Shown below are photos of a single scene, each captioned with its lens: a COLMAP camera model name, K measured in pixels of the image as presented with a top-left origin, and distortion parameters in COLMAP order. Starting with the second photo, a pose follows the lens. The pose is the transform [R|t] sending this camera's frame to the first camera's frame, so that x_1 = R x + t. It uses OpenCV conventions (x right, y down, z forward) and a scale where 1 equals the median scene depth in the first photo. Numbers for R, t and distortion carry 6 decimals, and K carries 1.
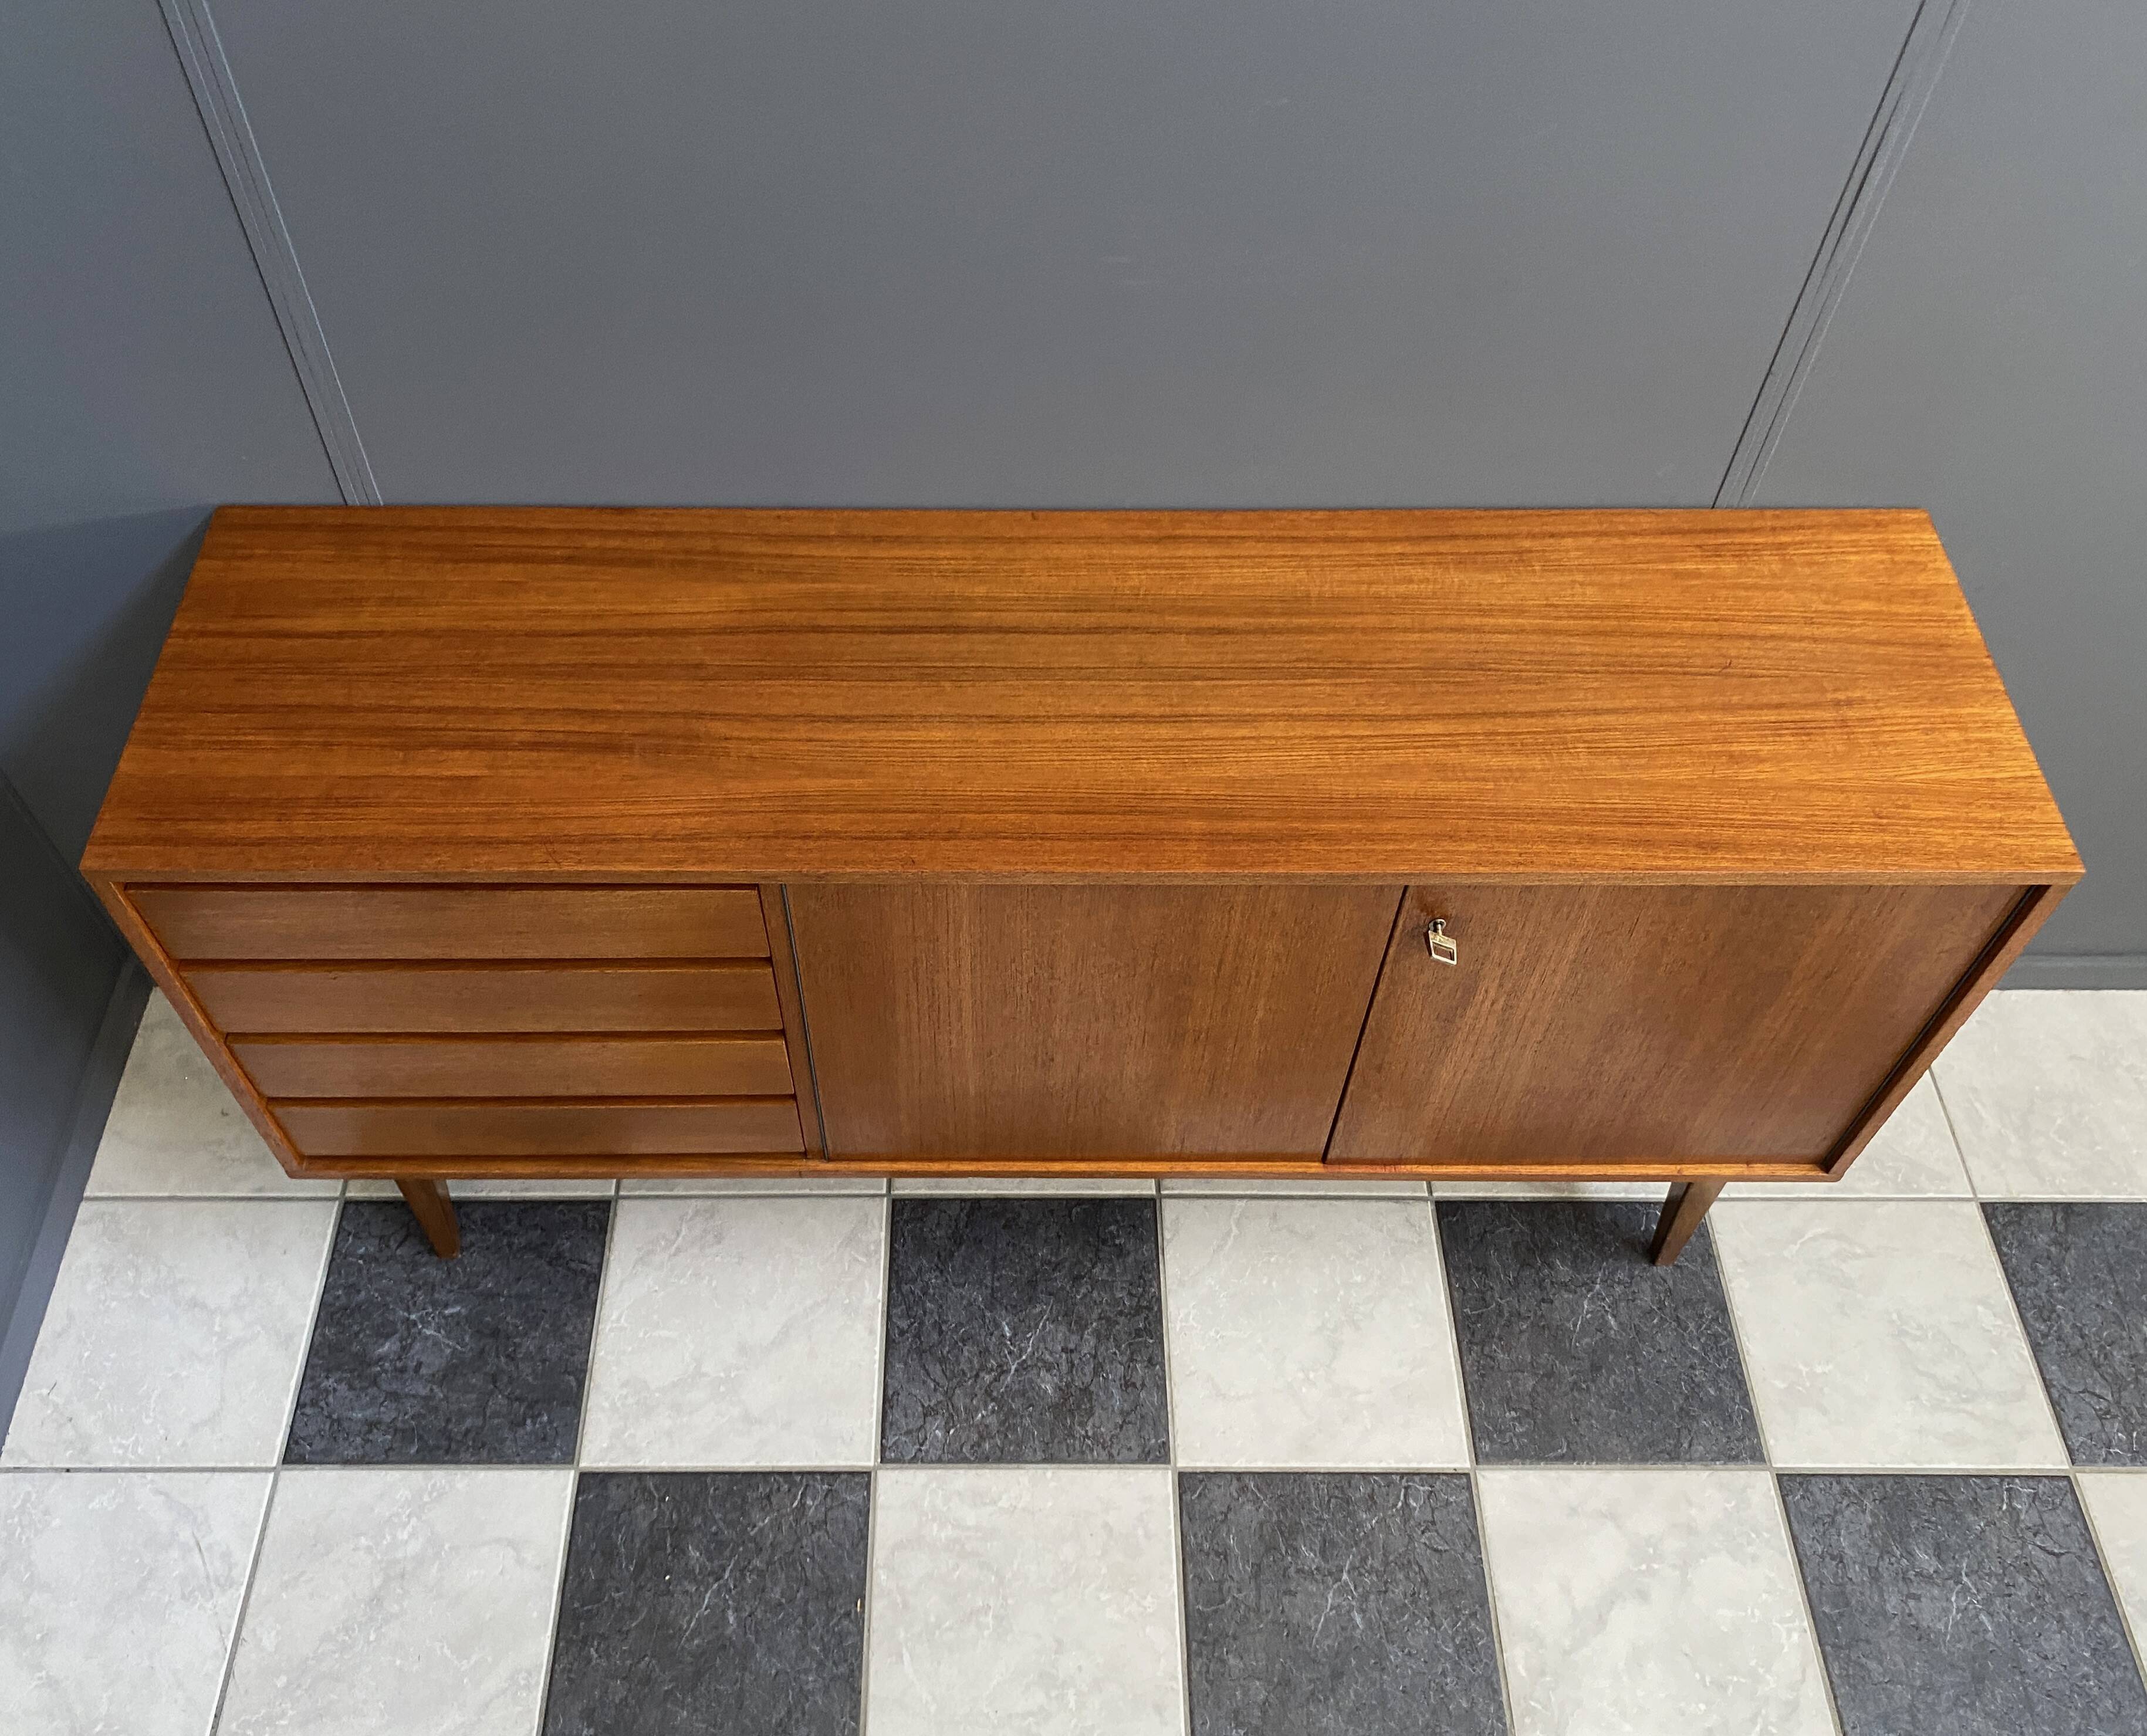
lens RADIAL K [[1808.7, 0, 1016.1], [0, 1808.7, 905.3], [0, 0, 1]] dist [0.103481, -0.289262]
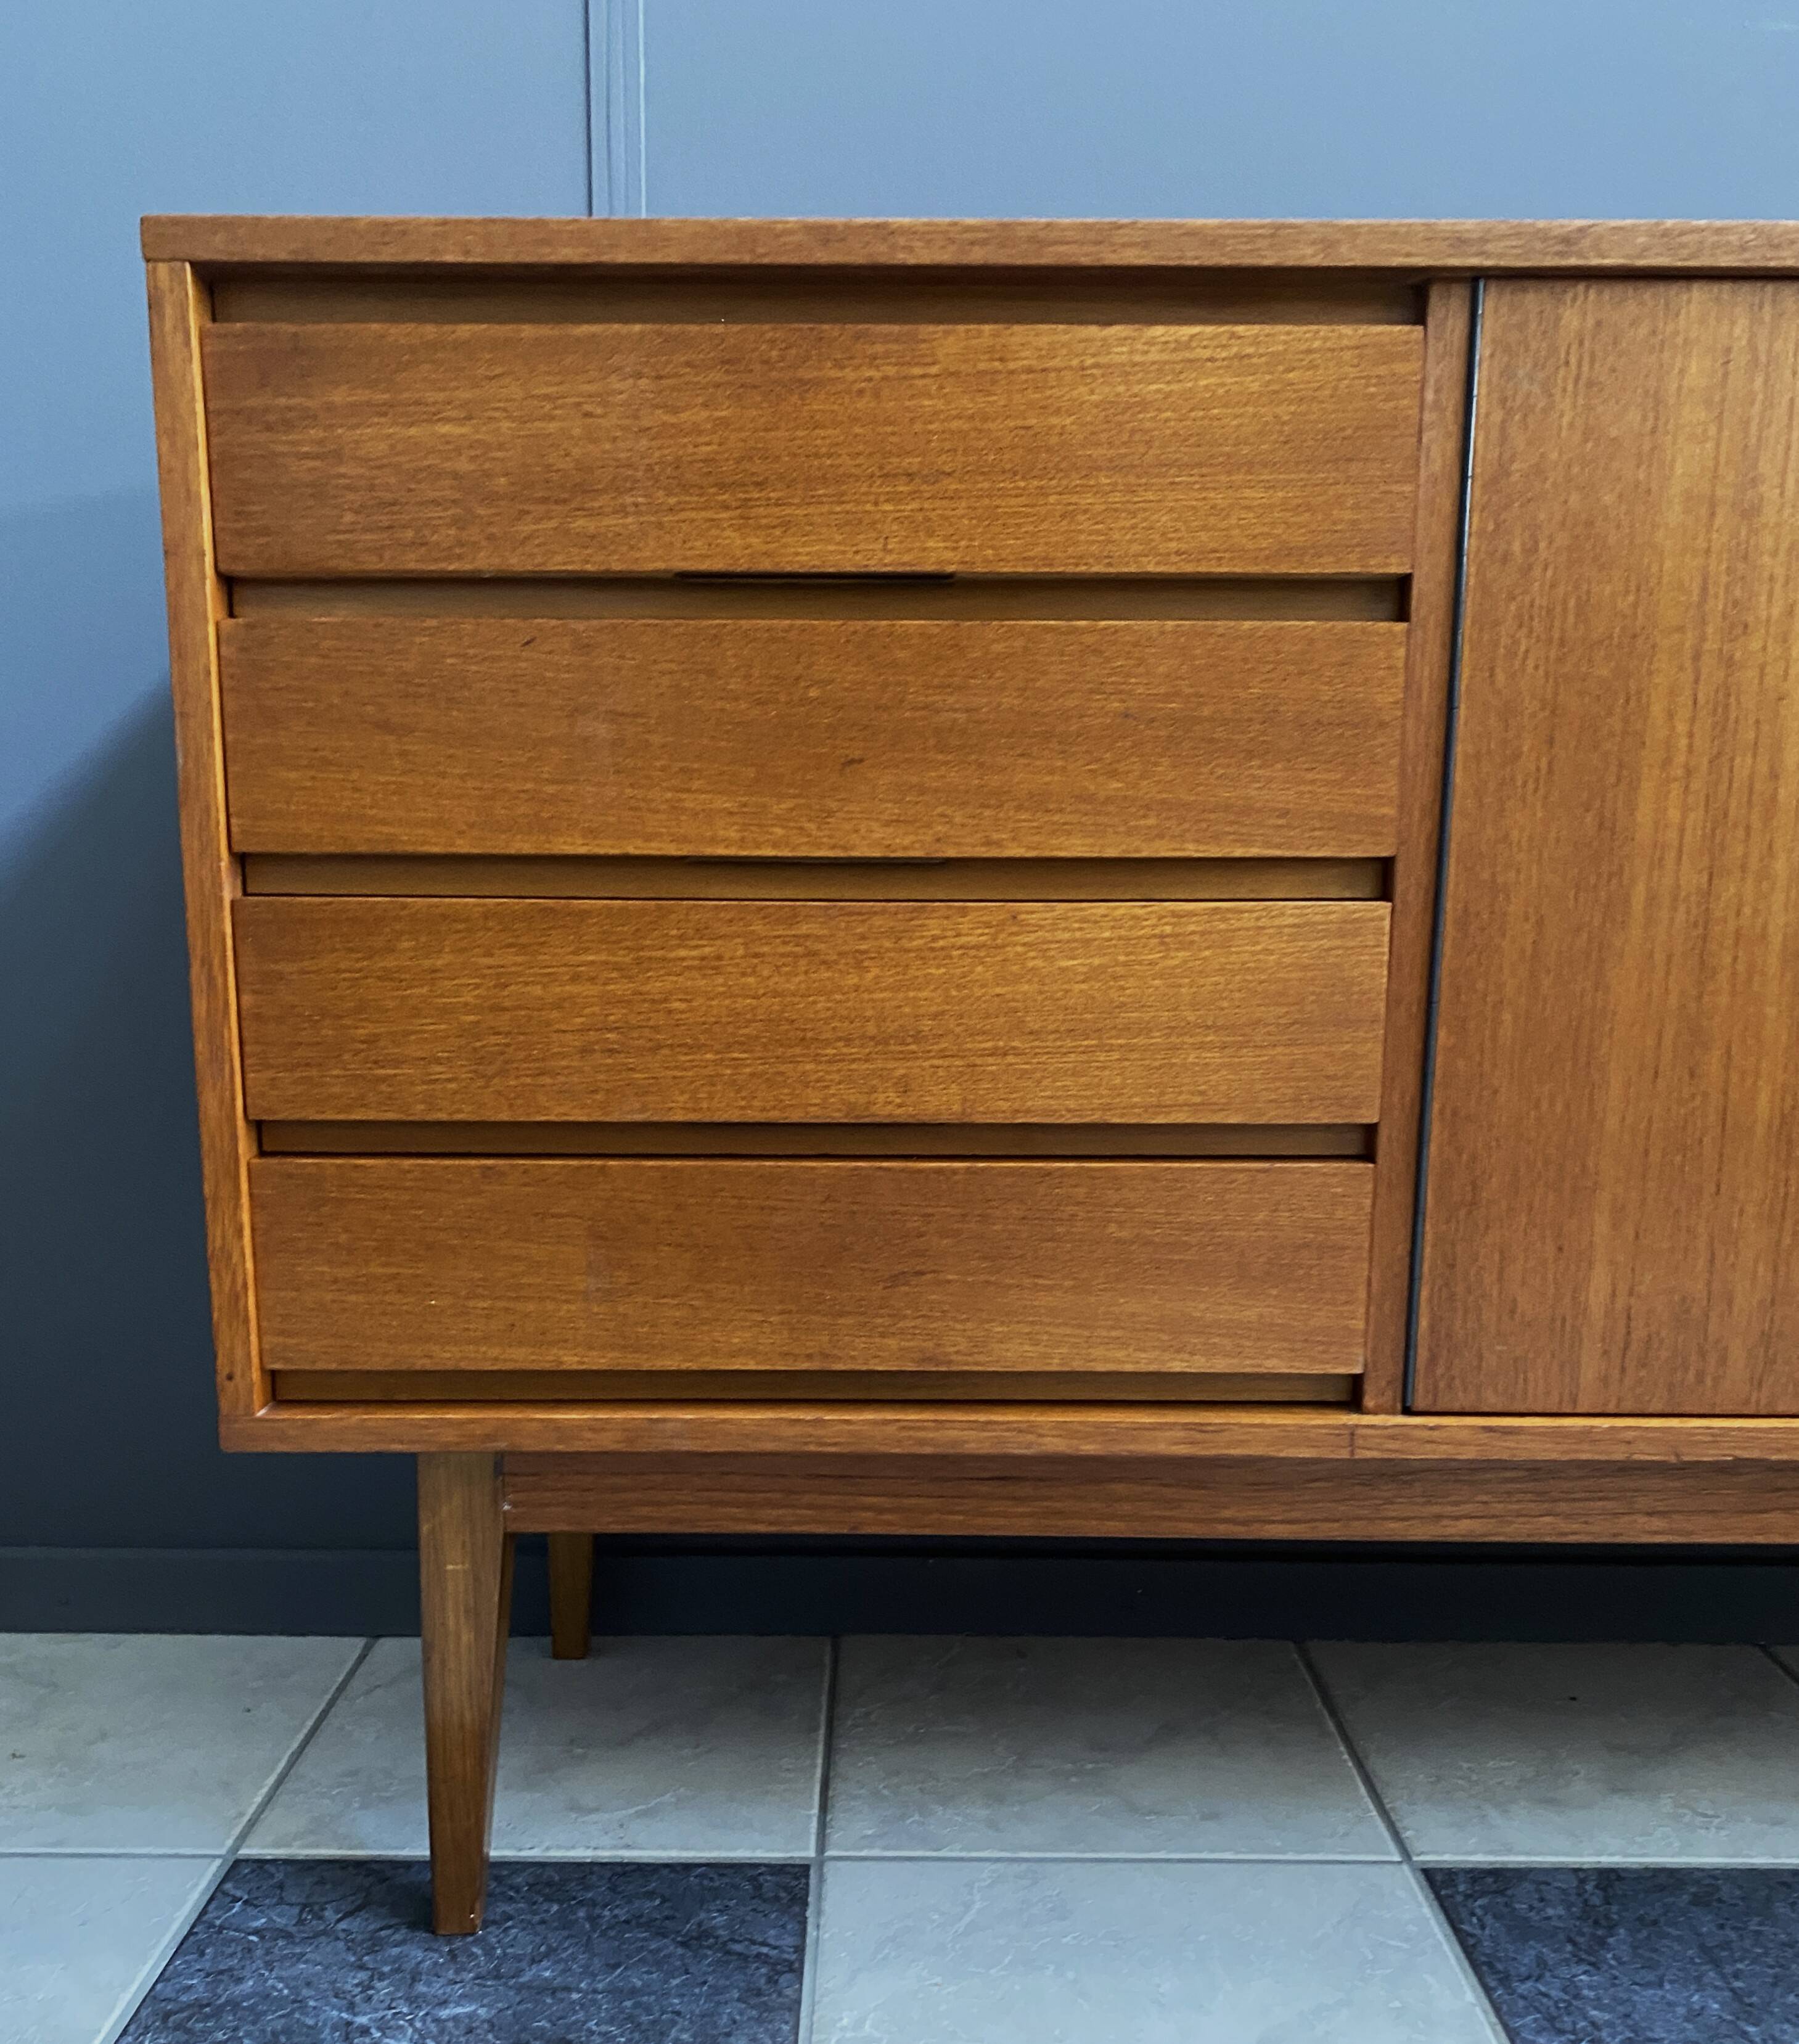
lens RADIAL K [[1917.4, 0, 893.2], [0, 1917.4, 1219.2], [0, 0, 1]] dist [0.024529, -0.008410]
pose [[0.999996, 0.001590, -0.002446, -0.218566], [-0.002832, 0.730015, -0.683425, 0.409421], [0.000698, 0.683429, 0.730016, 0.582027]]
